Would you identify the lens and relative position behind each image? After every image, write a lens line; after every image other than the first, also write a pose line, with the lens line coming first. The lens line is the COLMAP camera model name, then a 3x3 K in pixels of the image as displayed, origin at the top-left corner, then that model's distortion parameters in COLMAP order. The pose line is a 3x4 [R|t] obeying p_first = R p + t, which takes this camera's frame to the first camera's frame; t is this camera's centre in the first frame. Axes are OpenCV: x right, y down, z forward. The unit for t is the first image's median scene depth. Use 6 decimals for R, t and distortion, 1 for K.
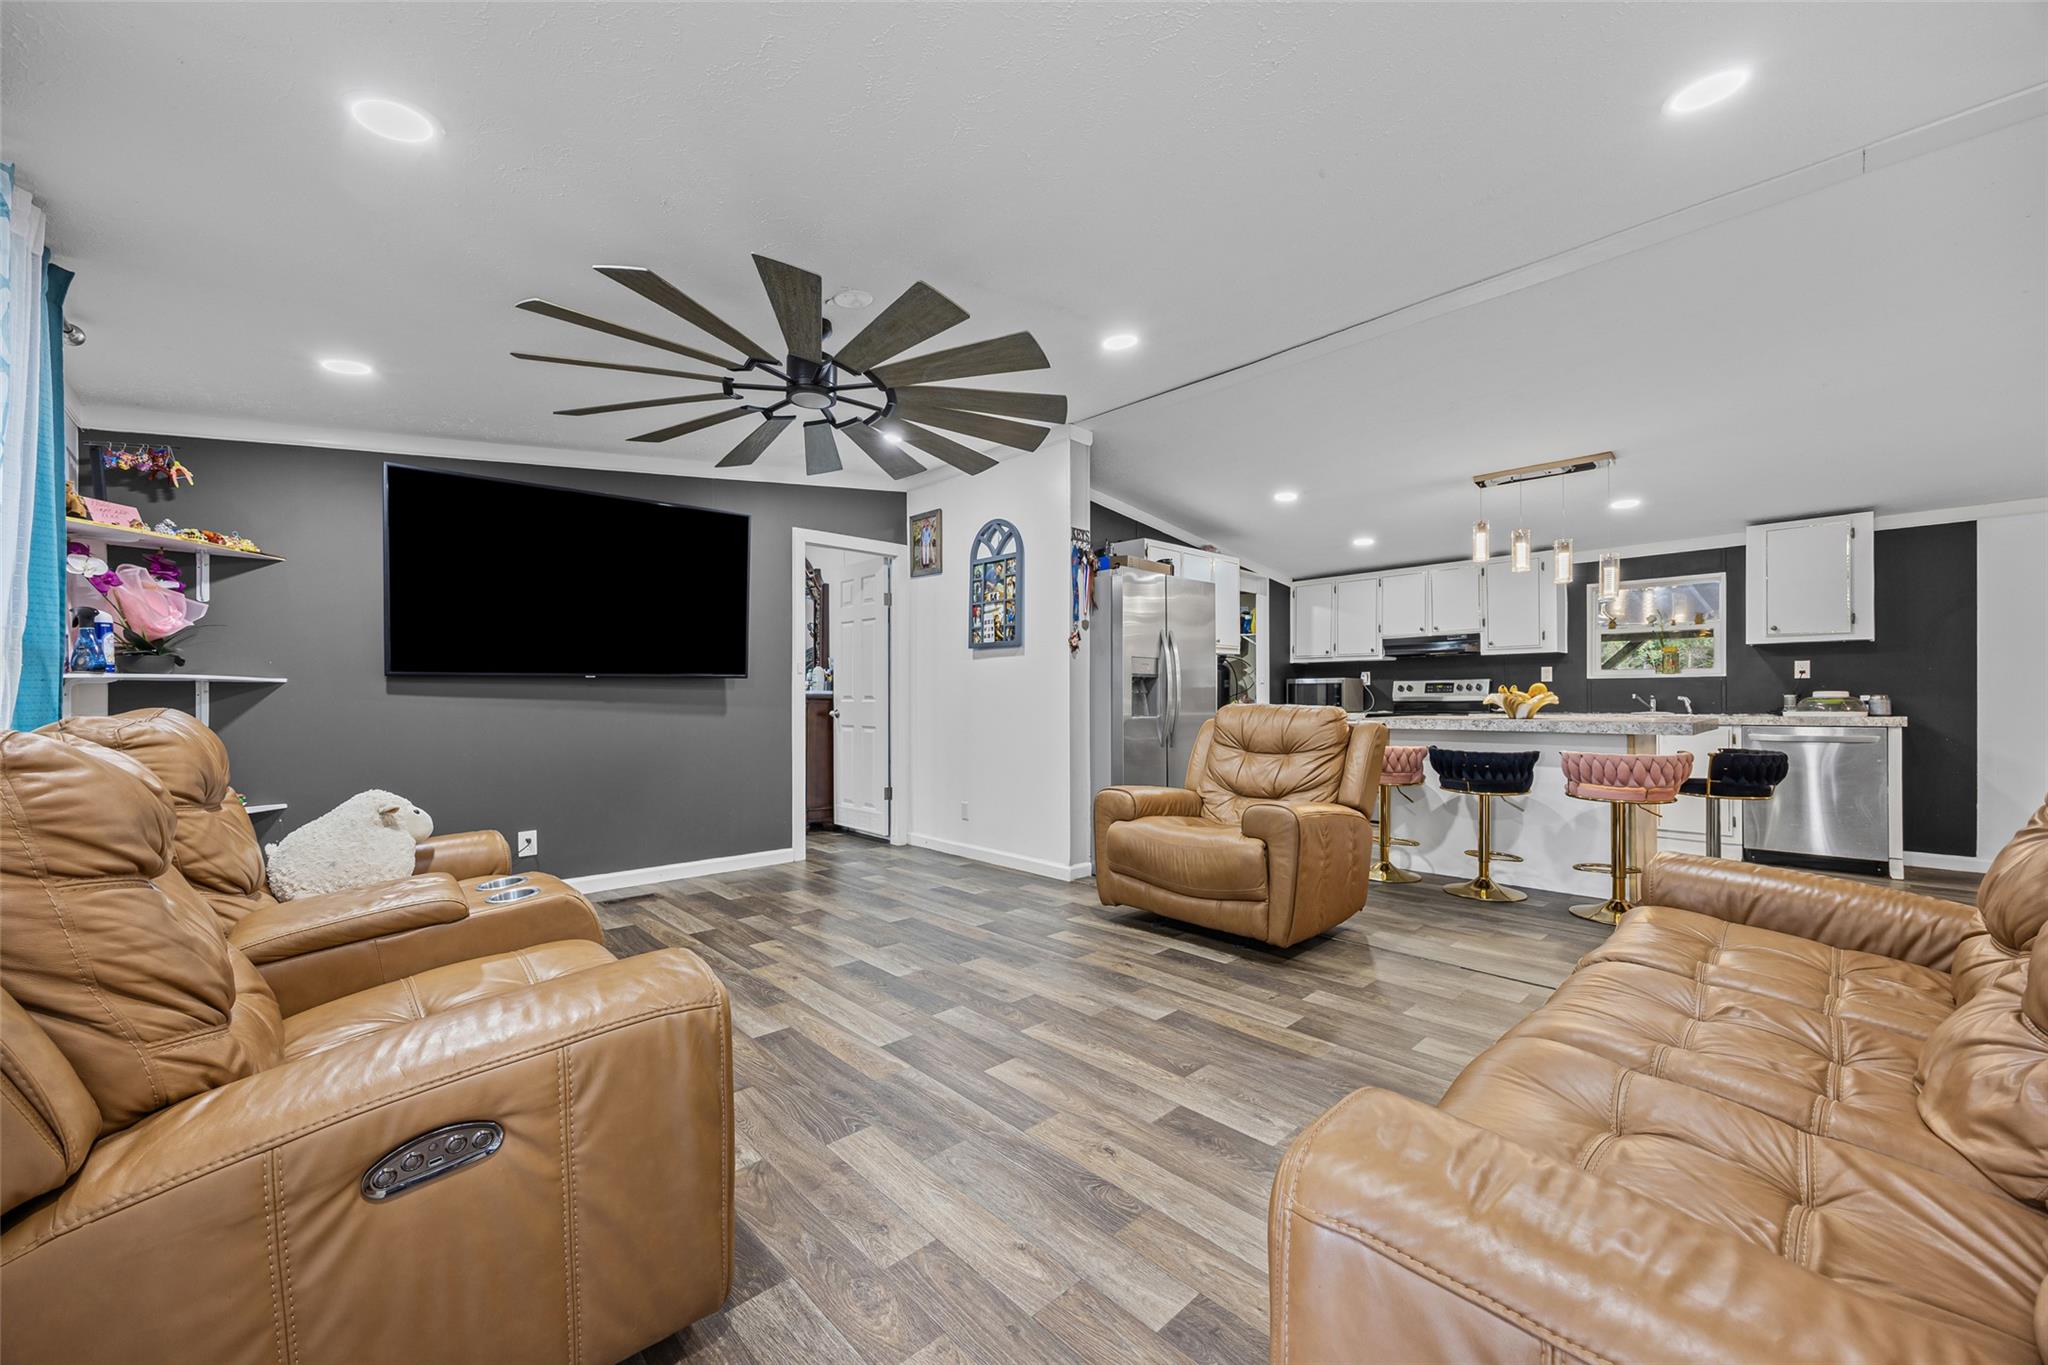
lens RADIAL K [[781.5, 0, 1024.3], [0, 781.5, 699.9], [0, 0, 1]] dist [0.001446, 0.000100]
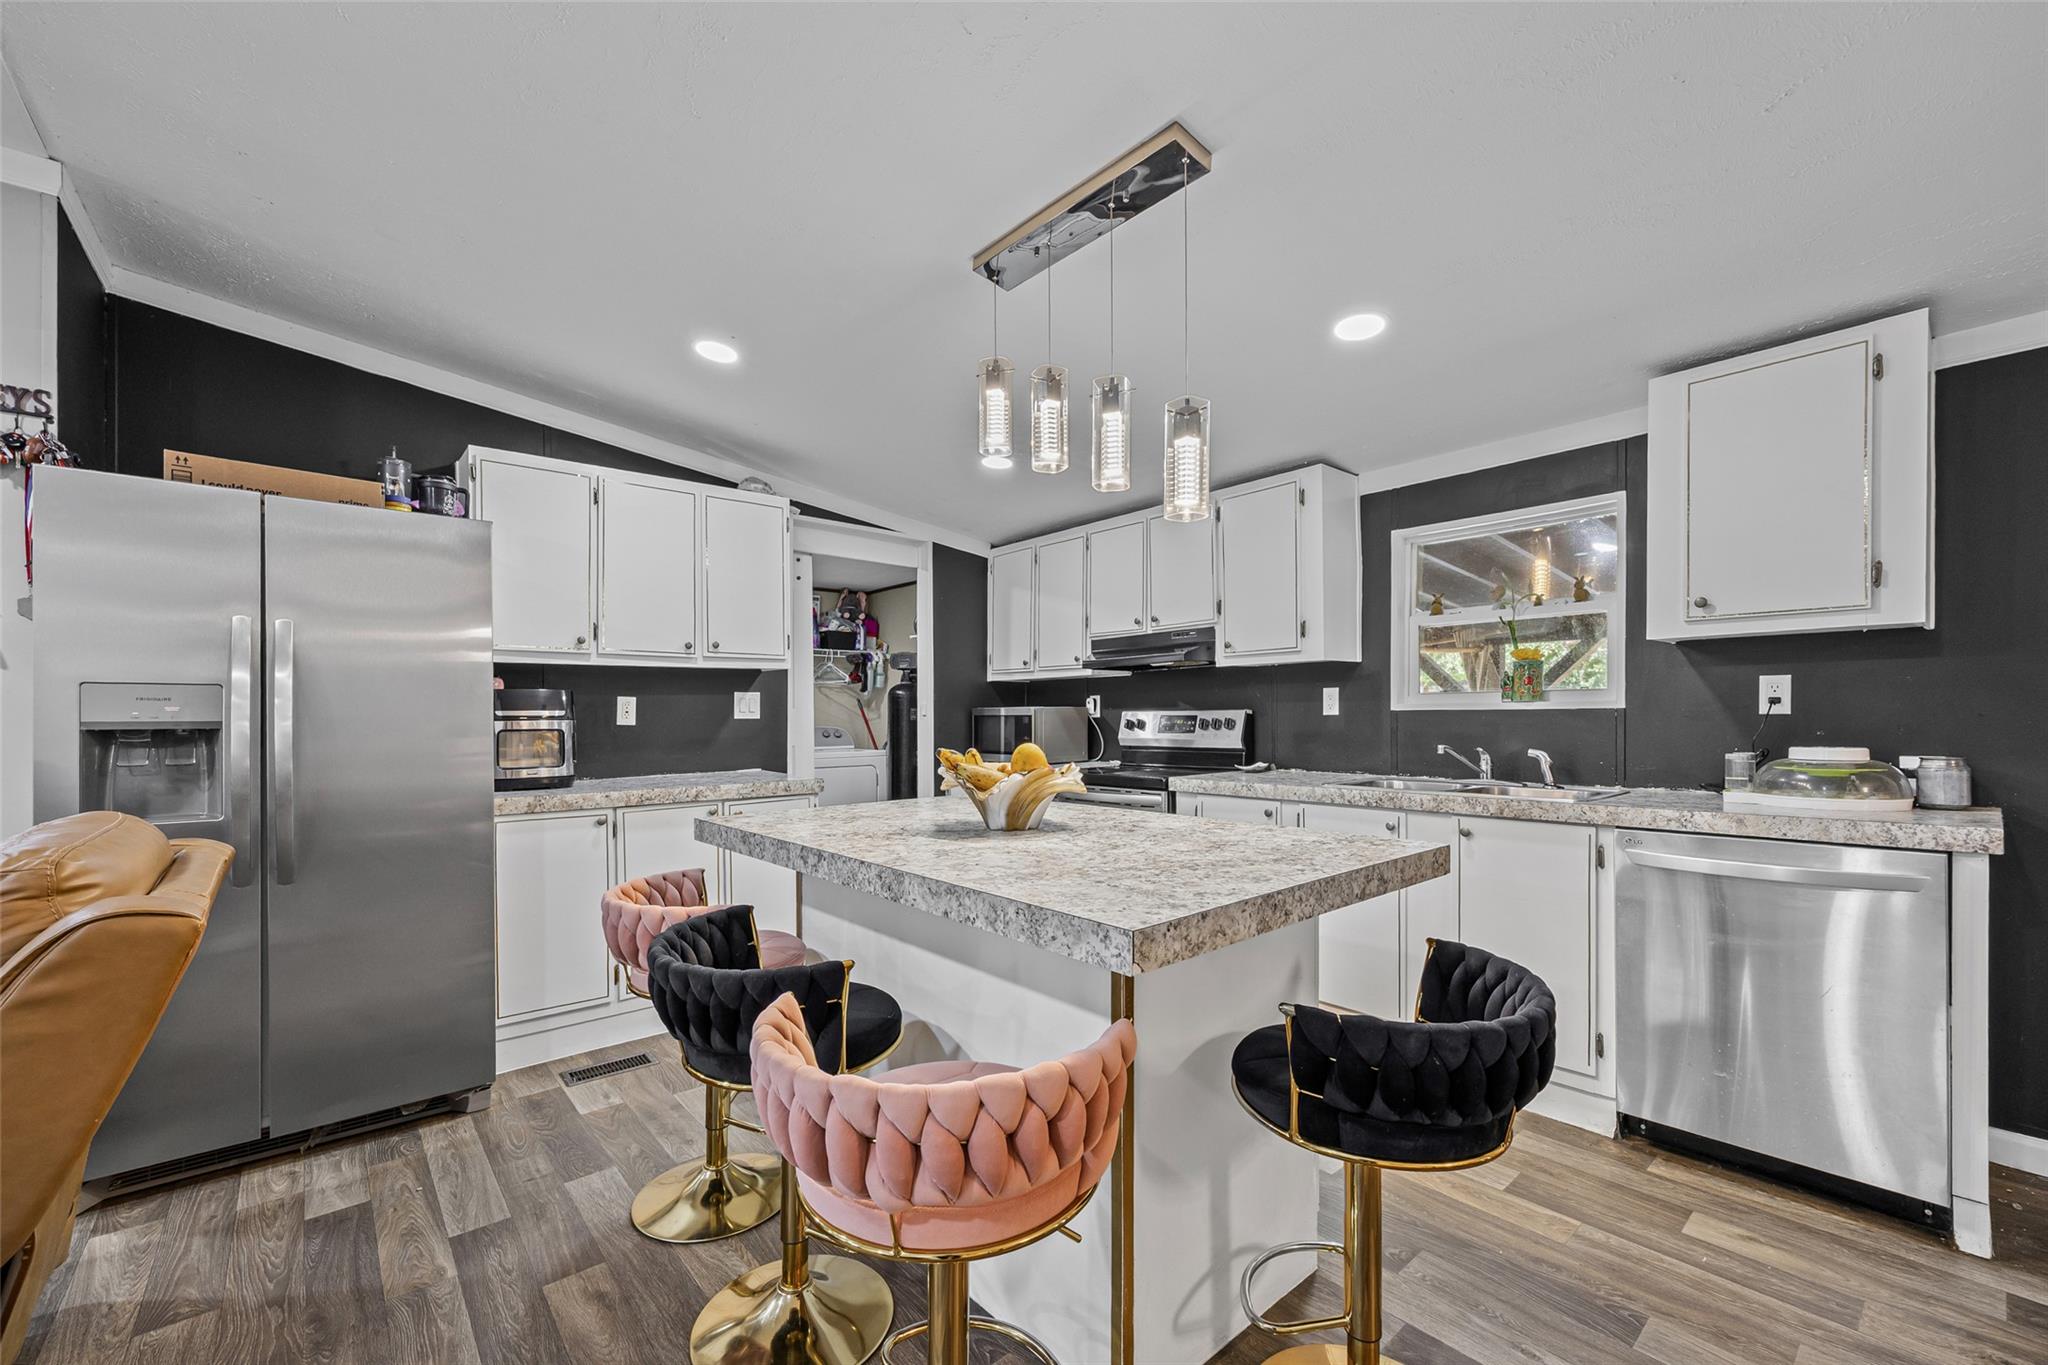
lens RADIAL K [[819.8, 0, 1044.2], [0, 819.8, 725.4], [0, 0, 1]] dist [0.000170, -0.000320]
pose [[0.999297, -0.005381, -0.037095, 0.553862], [0.005856, 0.999902, 0.012702, -0.027824], [0.037023, -0.012910, 0.999231, 0.479711]]
